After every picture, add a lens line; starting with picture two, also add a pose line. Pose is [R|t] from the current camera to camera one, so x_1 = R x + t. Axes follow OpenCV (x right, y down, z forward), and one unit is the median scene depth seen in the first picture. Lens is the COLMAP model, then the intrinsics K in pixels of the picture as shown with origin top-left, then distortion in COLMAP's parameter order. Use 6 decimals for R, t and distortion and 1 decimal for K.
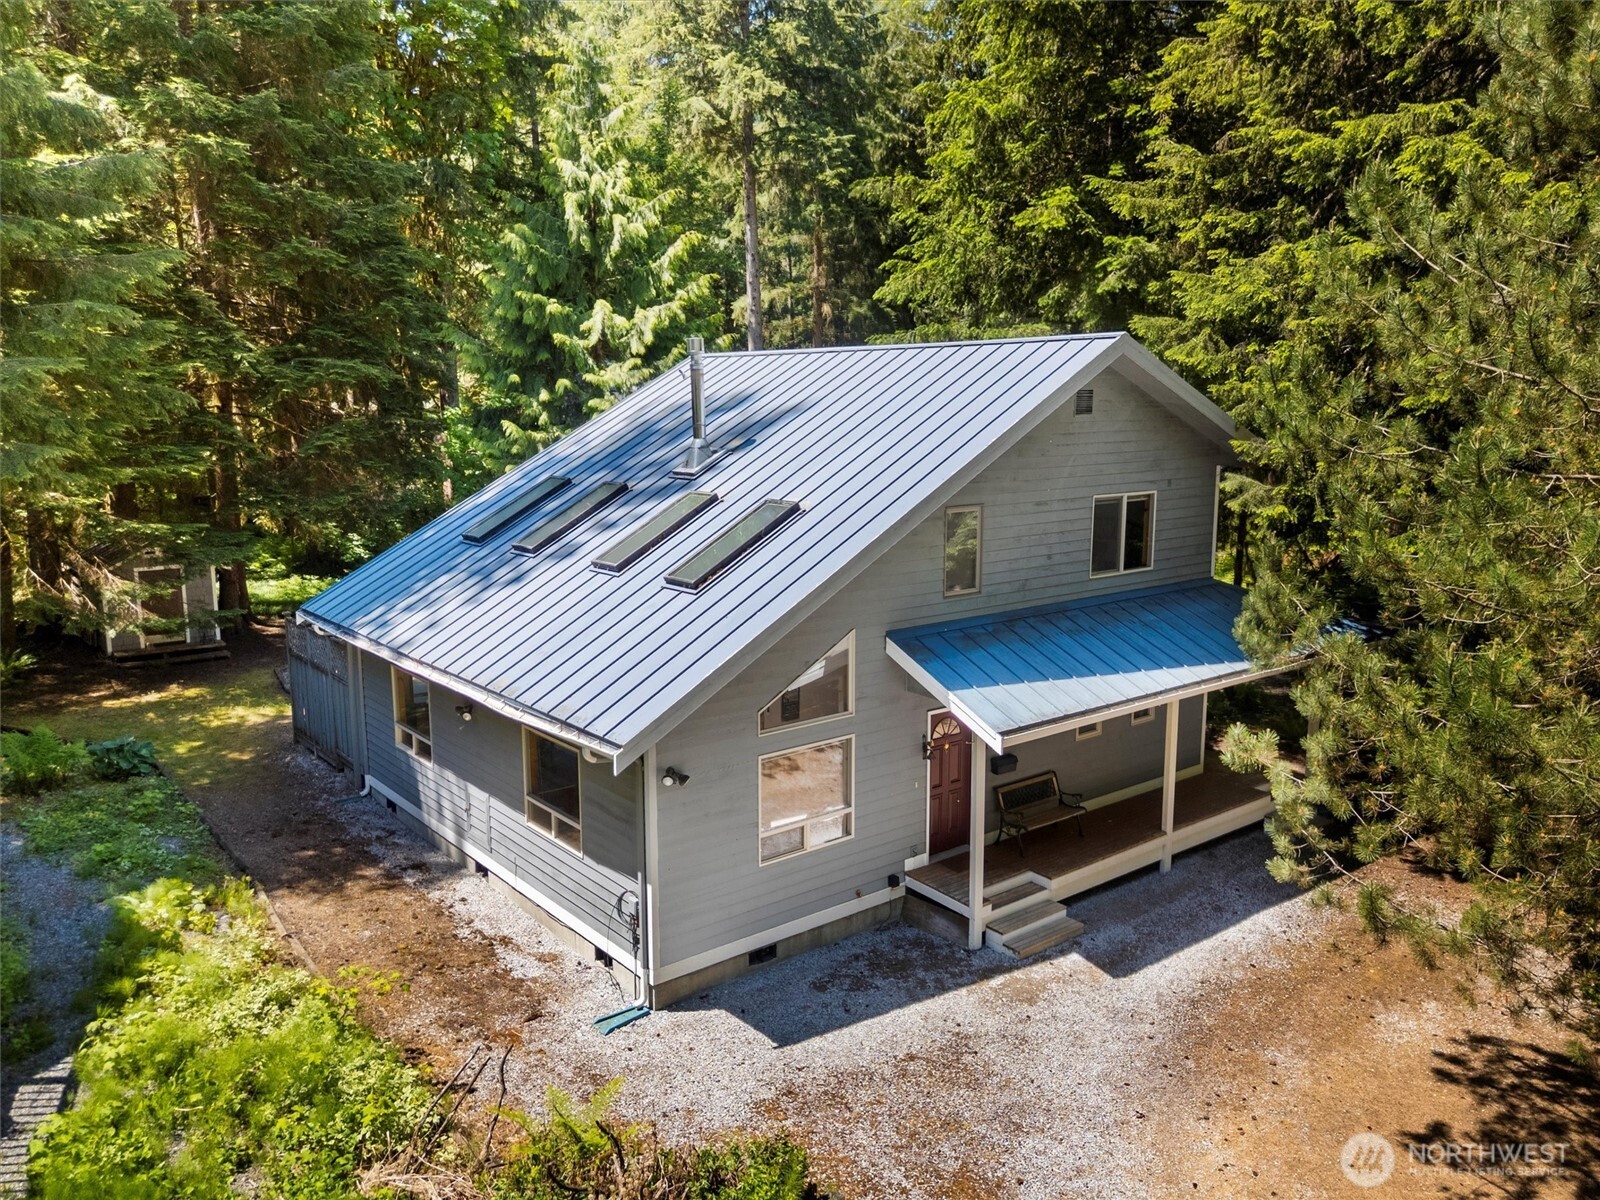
lens RADIAL K [[1184.9, 0, 795.6], [0, 1184.9, 596.4], [0, 0, 1]] dist [0.079074, -0.069158]
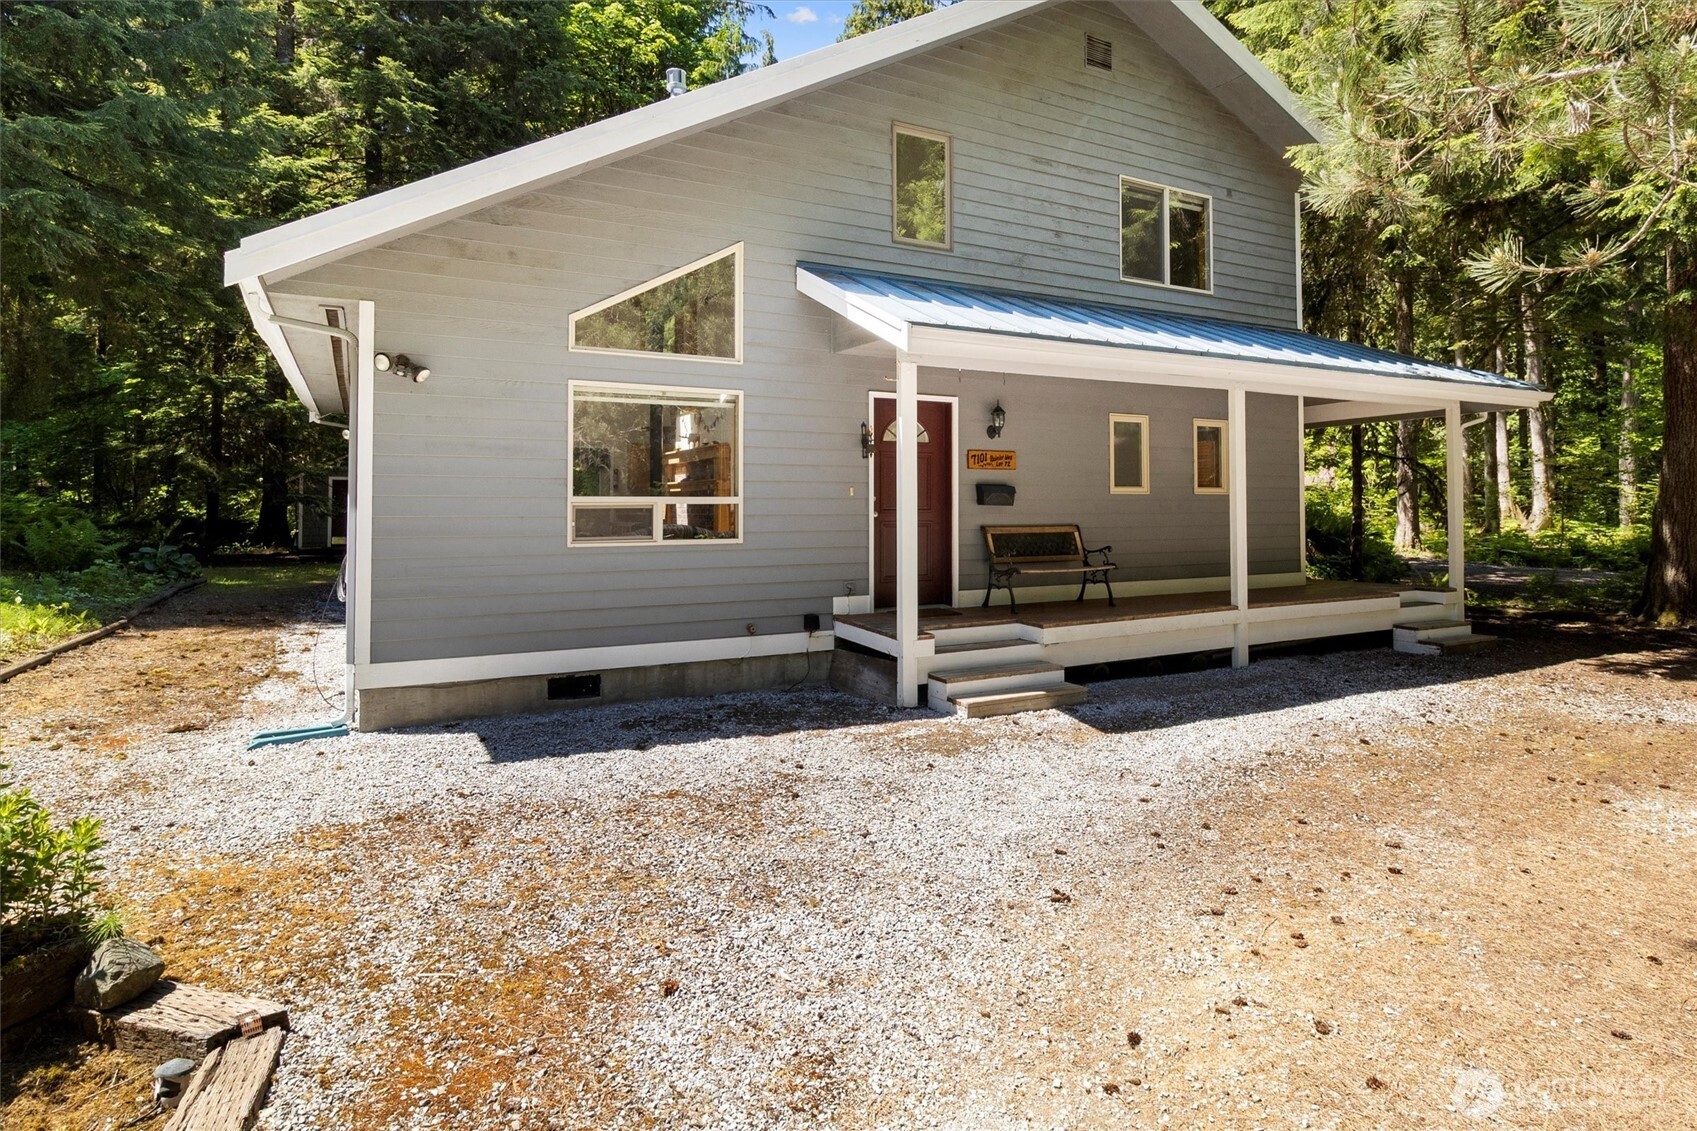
lens RADIAL K [[907.2, 0, 850.2], [0, 907.2, 472.3], [0, 0, 1]] dist [-0.001361, -0.000128]
pose [[0.983573, -0.002351, -0.180496, 0.203311], [-0.034137, 0.979449, -0.198782, 0.261148], [0.177254, 0.201679, 0.963279, 0.478537]]
